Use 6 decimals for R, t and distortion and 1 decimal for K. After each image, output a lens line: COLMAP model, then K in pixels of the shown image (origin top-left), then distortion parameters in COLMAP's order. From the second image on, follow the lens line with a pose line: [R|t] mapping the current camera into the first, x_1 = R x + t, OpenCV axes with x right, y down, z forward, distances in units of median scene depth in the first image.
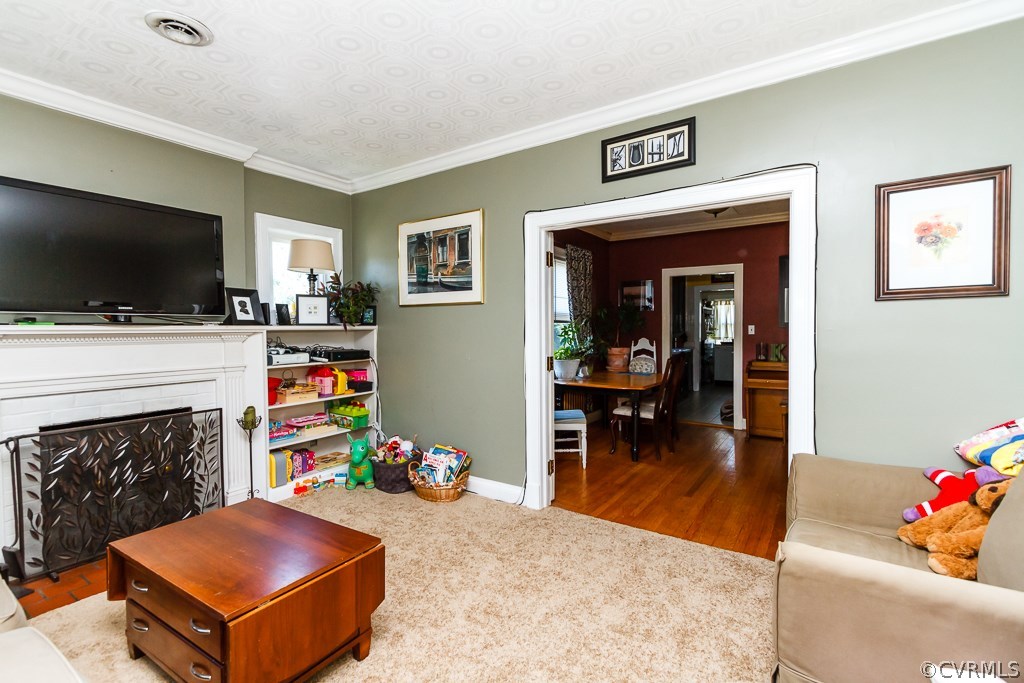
lens RADIAL K [[466.1, 0, 507.0], [0, 466.1, 343.3], [0, 0, 1]] dist [0.004087, -0.000182]
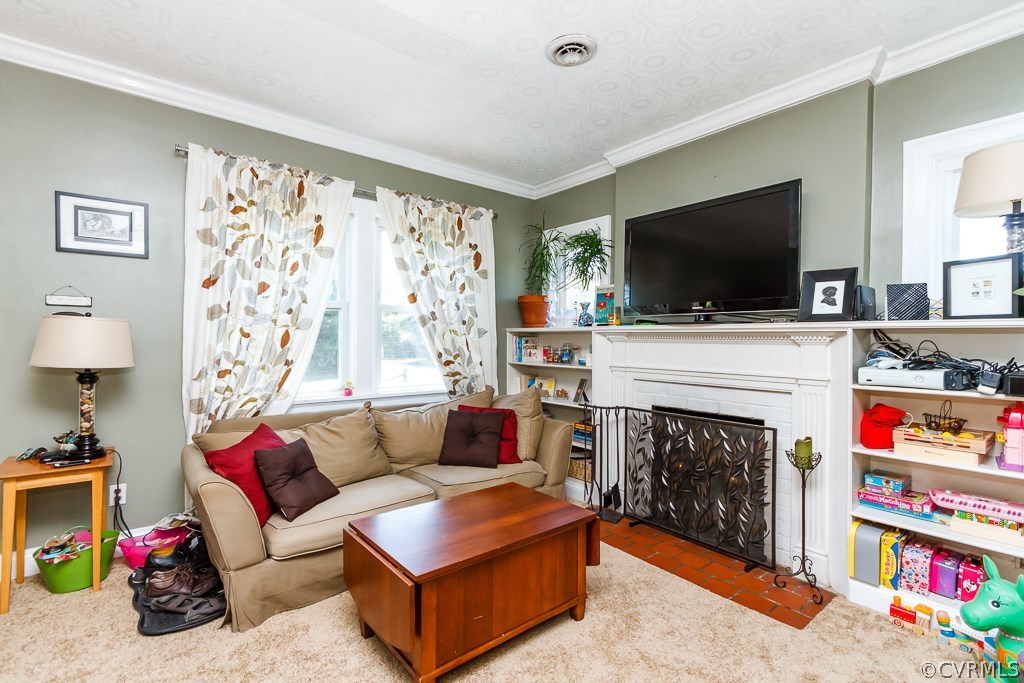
lens RADIAL K [[463.3, 0, 512.0], [0, 463.3, 341.5], [0, 0, 1]] dist [0.001142, 0.000078]
pose [[-0.296518, 0.012628, -0.954944, 0.224336], [-0.035210, 0.999088, 0.024145, -0.008555], [0.954378, 0.040783, -0.295803, 0.706686]]
